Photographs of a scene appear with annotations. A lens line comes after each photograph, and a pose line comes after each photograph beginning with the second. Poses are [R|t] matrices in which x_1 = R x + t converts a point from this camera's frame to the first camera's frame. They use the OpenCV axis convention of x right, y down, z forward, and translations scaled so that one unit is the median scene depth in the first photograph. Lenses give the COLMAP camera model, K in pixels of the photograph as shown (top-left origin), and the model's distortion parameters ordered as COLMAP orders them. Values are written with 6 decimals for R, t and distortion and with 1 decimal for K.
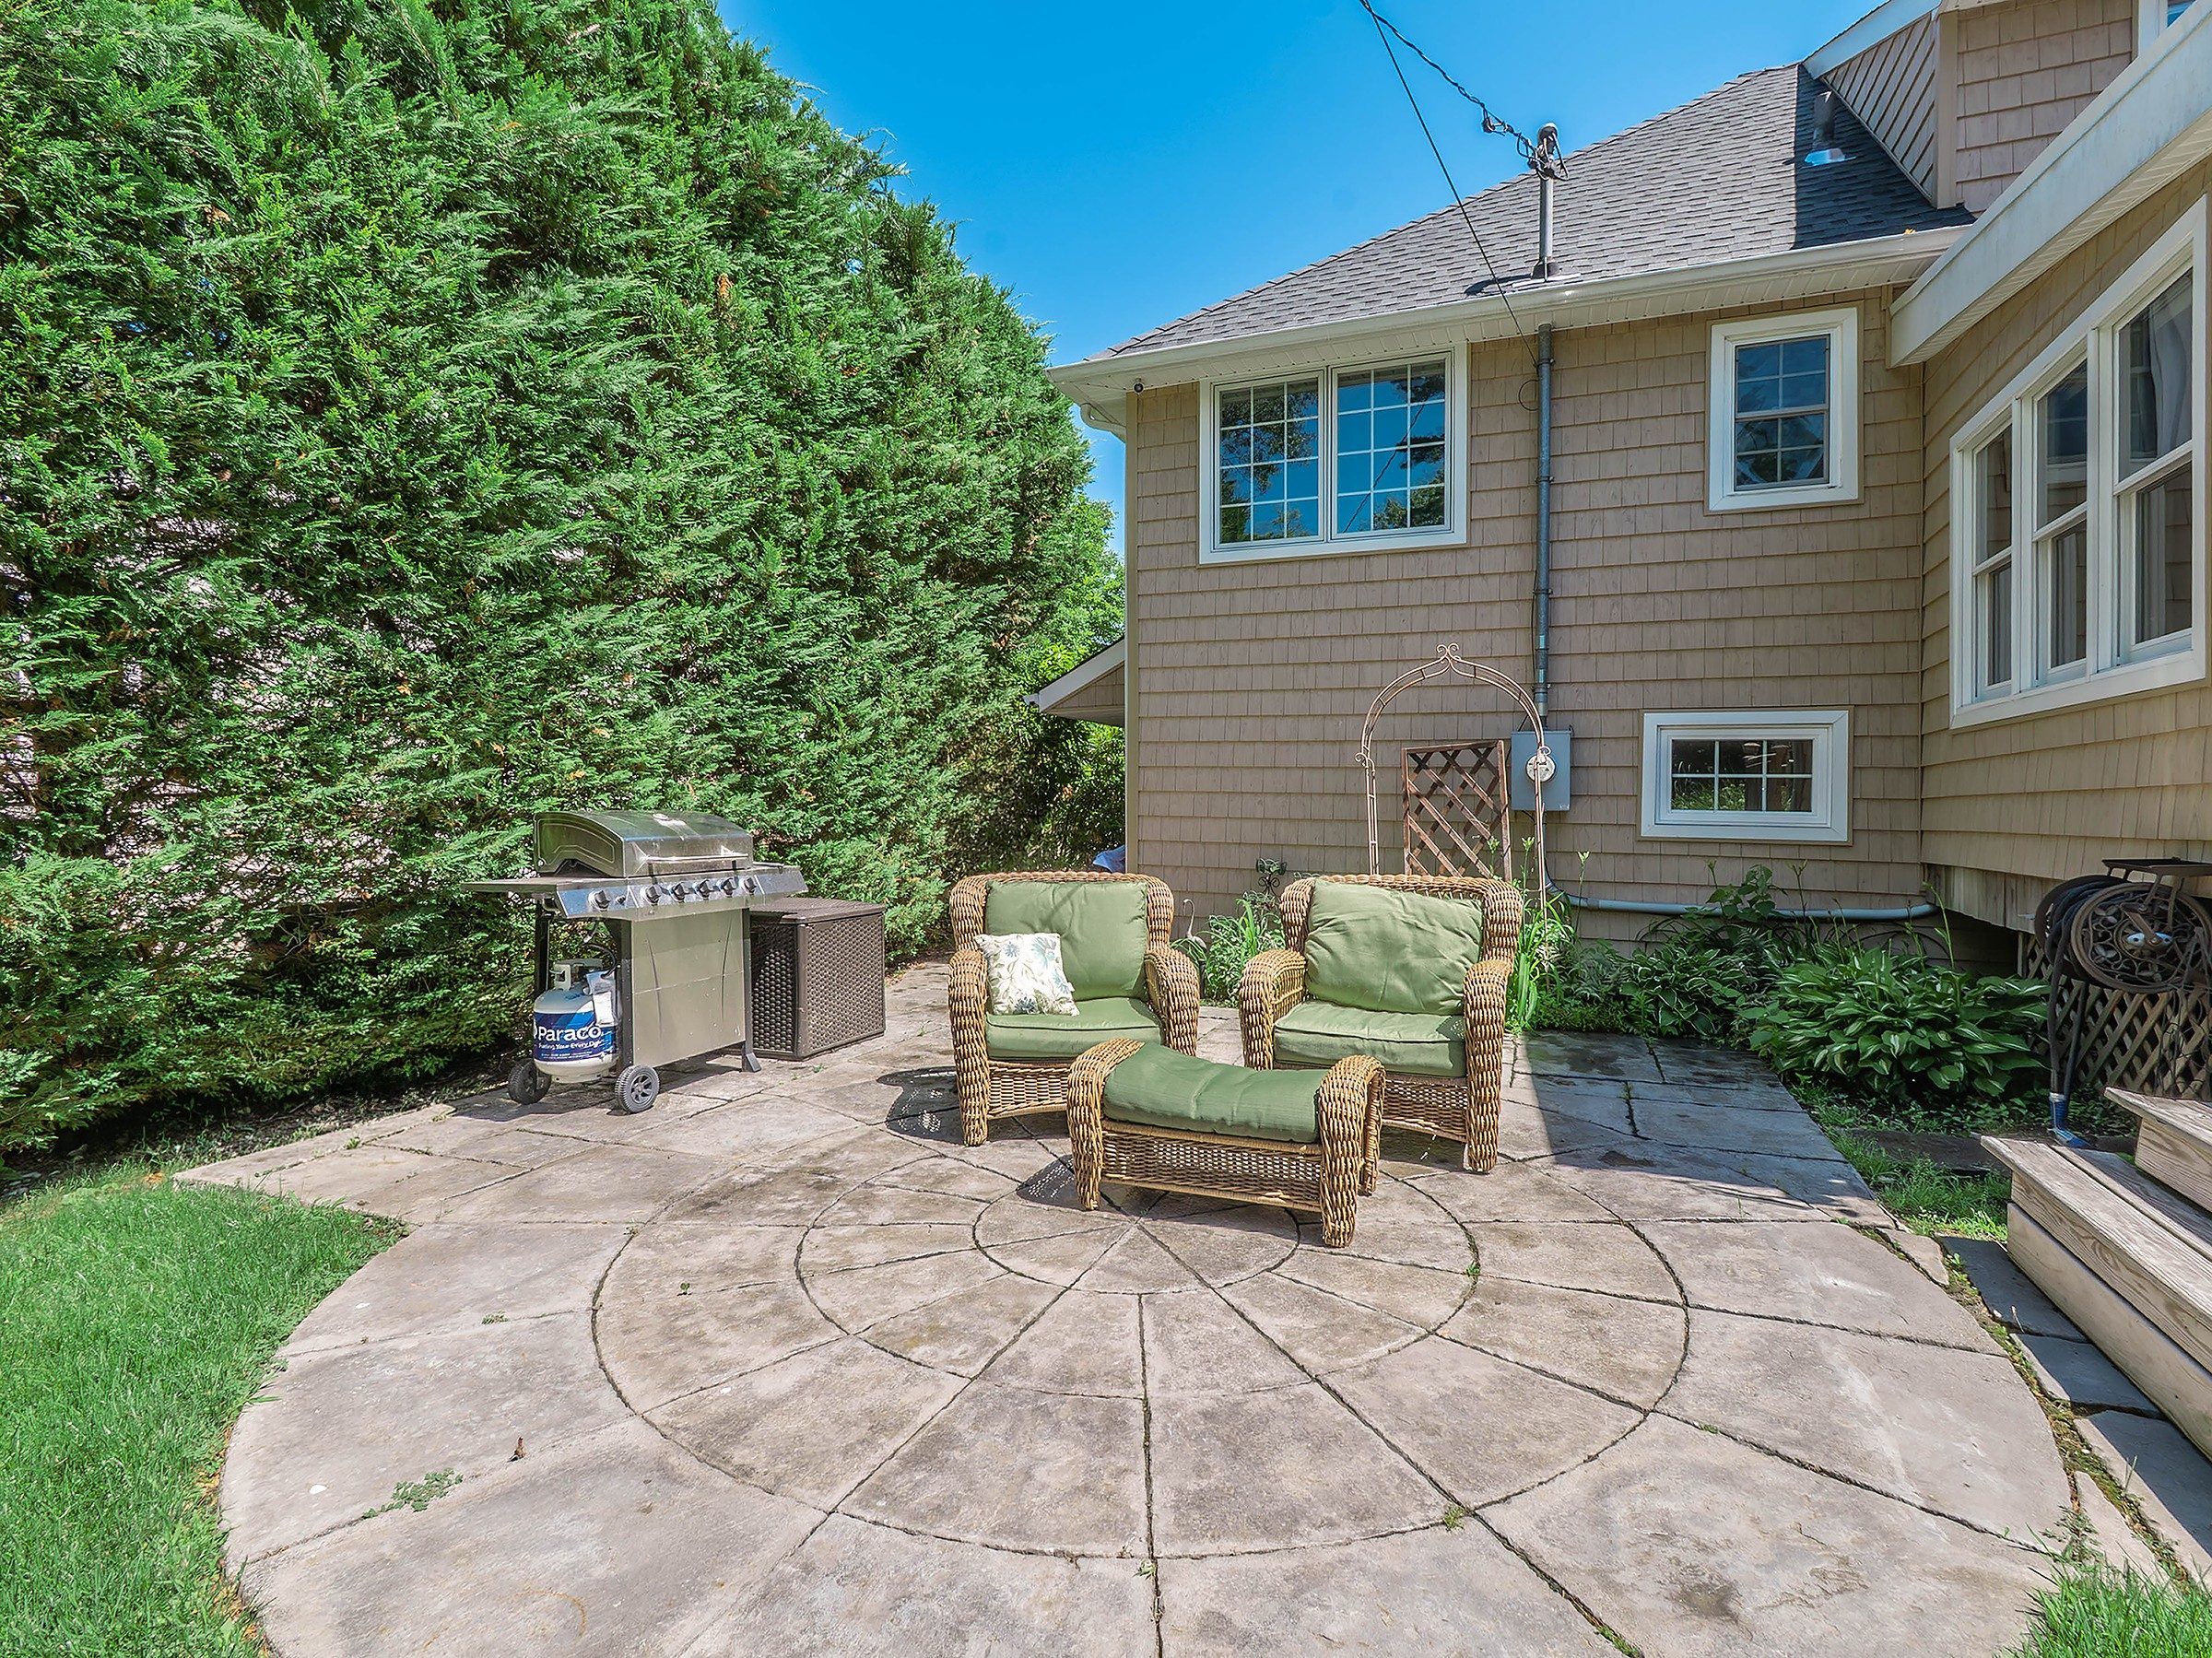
lens RADIAL K [[1088.0, 0, 1115.7], [0, 1088.0, 808.8], [0, 0, 1]] dist [0.011564, -0.002457]
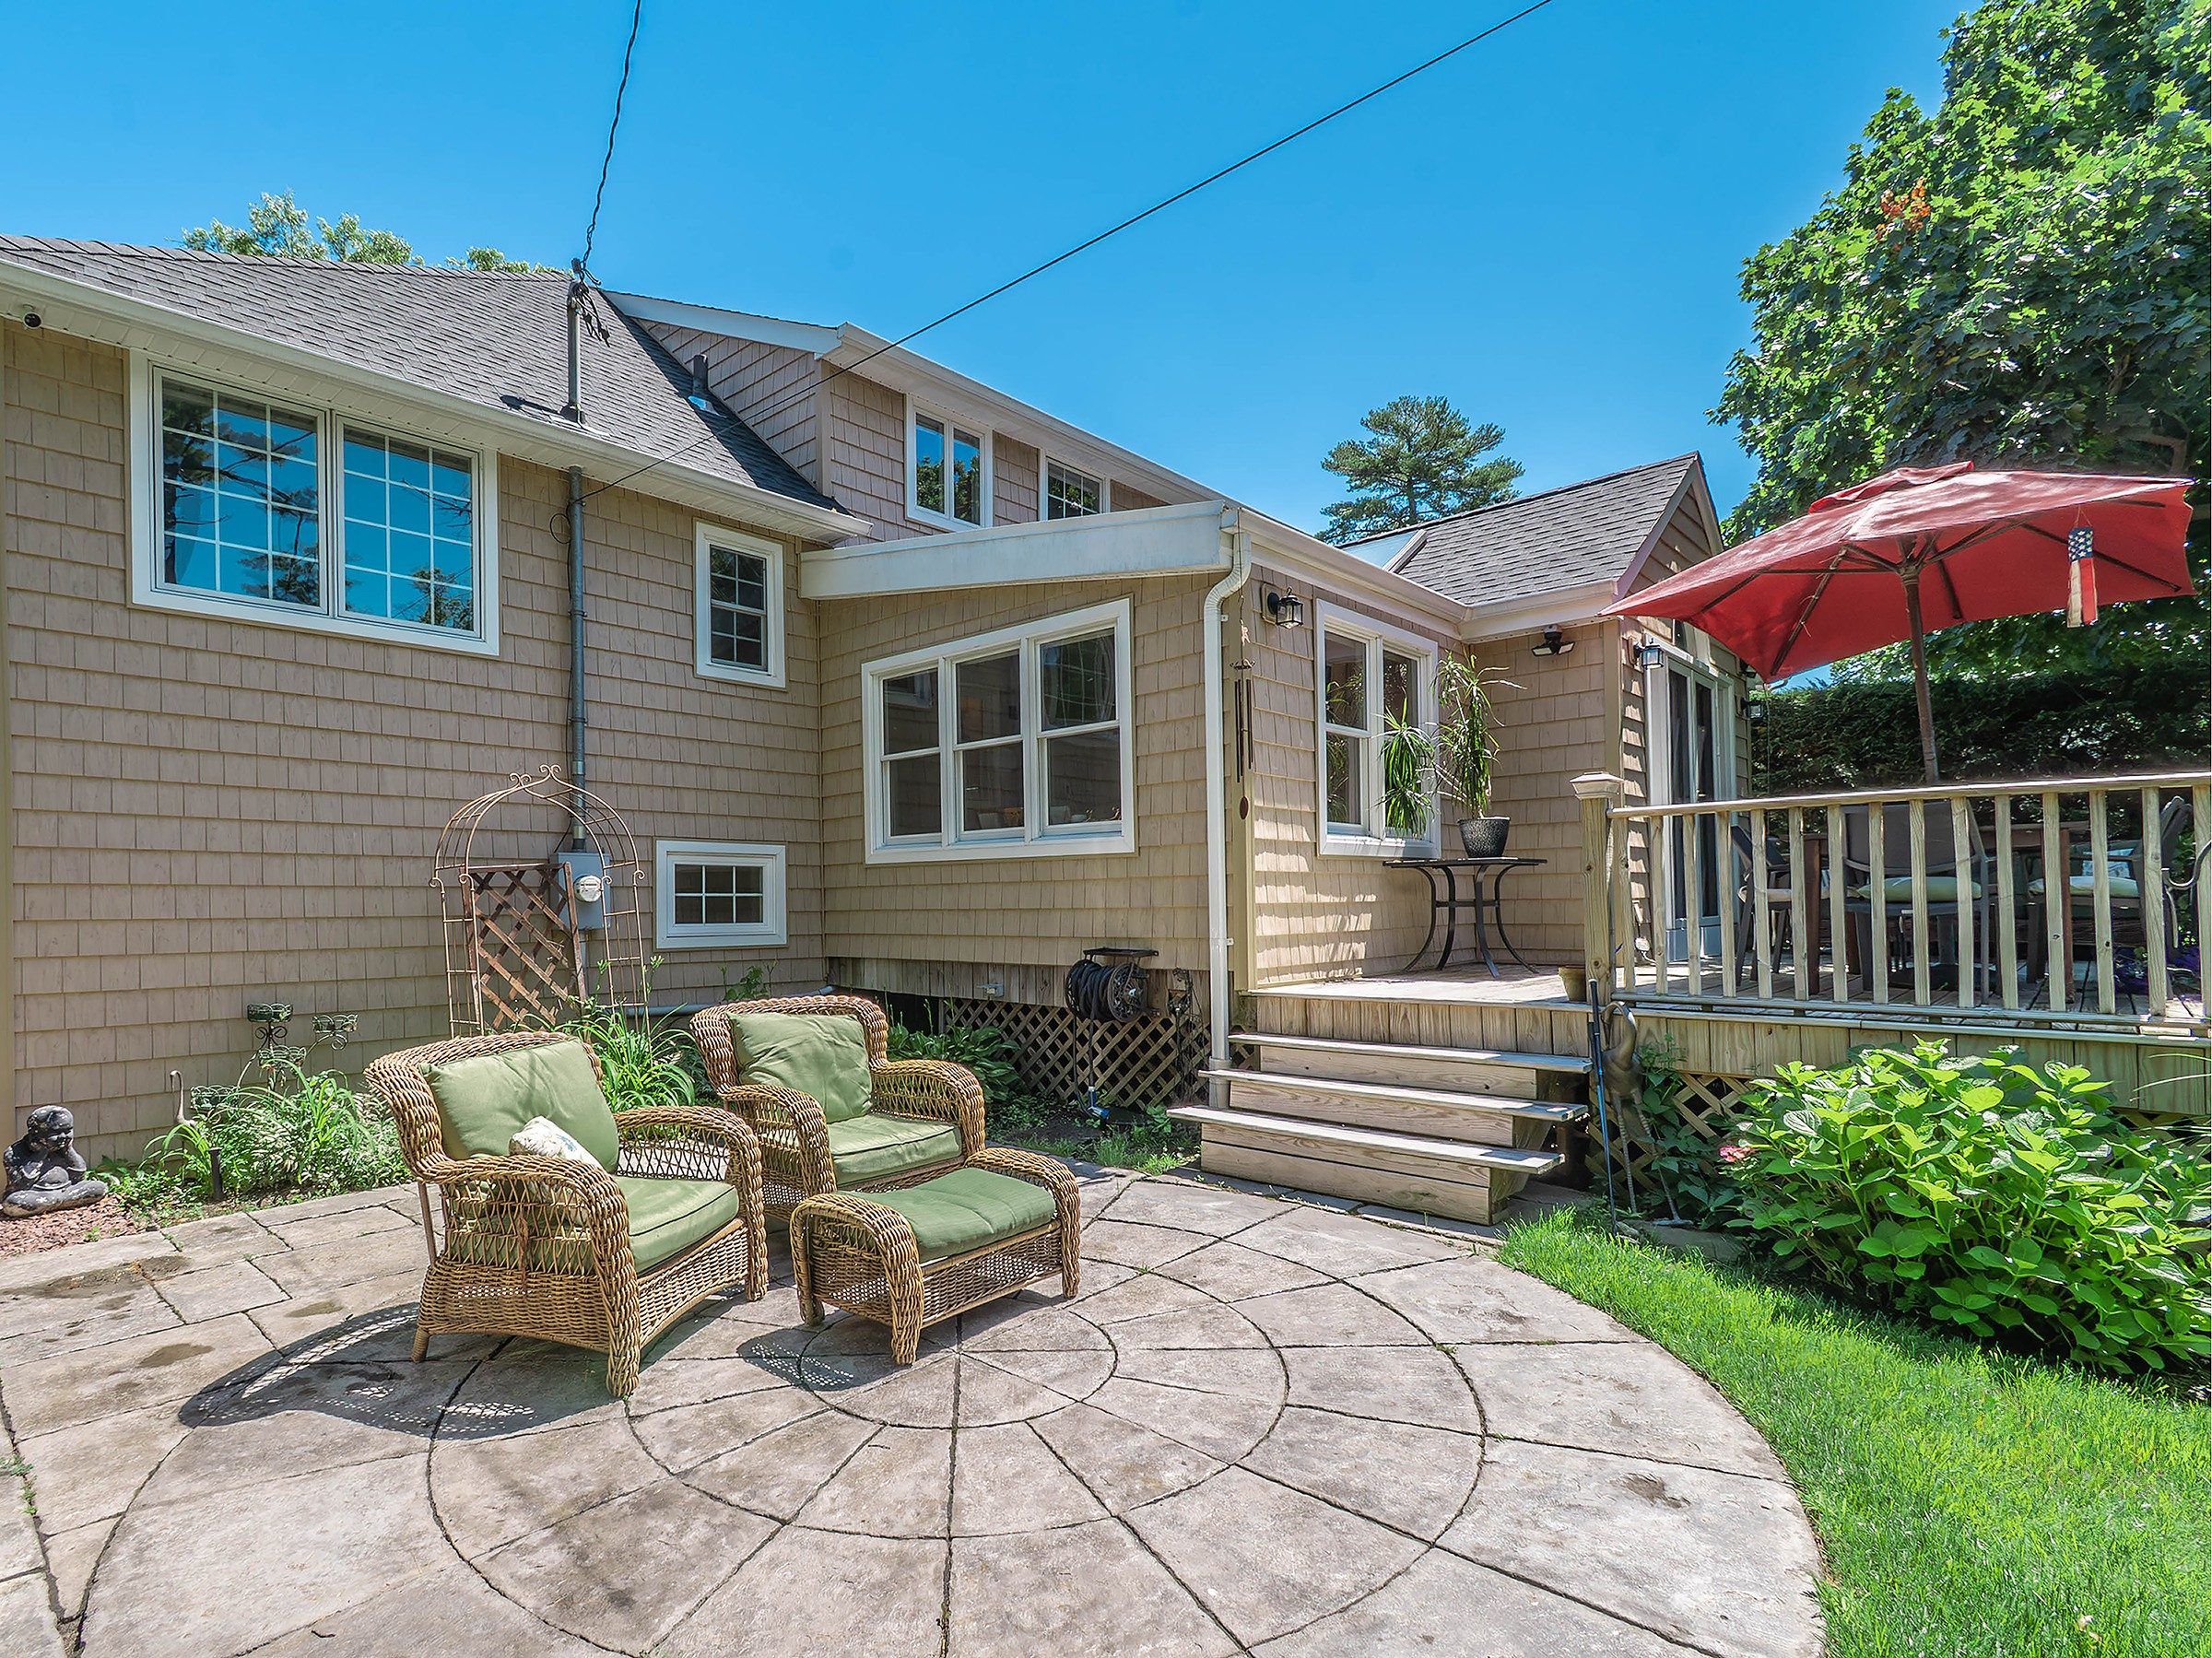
lens RADIAL K [[1088.0, 0, 946.5], [0, 1088.0, 879.1], [0, 0, 1]] dist [0.011564, -0.002457]
pose [[0.411482, 0.002101, 0.911416, -0.436413], [0.018637, 0.999769, -0.010719, -0.029650], [-0.911227, 0.021397, 0.411348, 0.263131]]
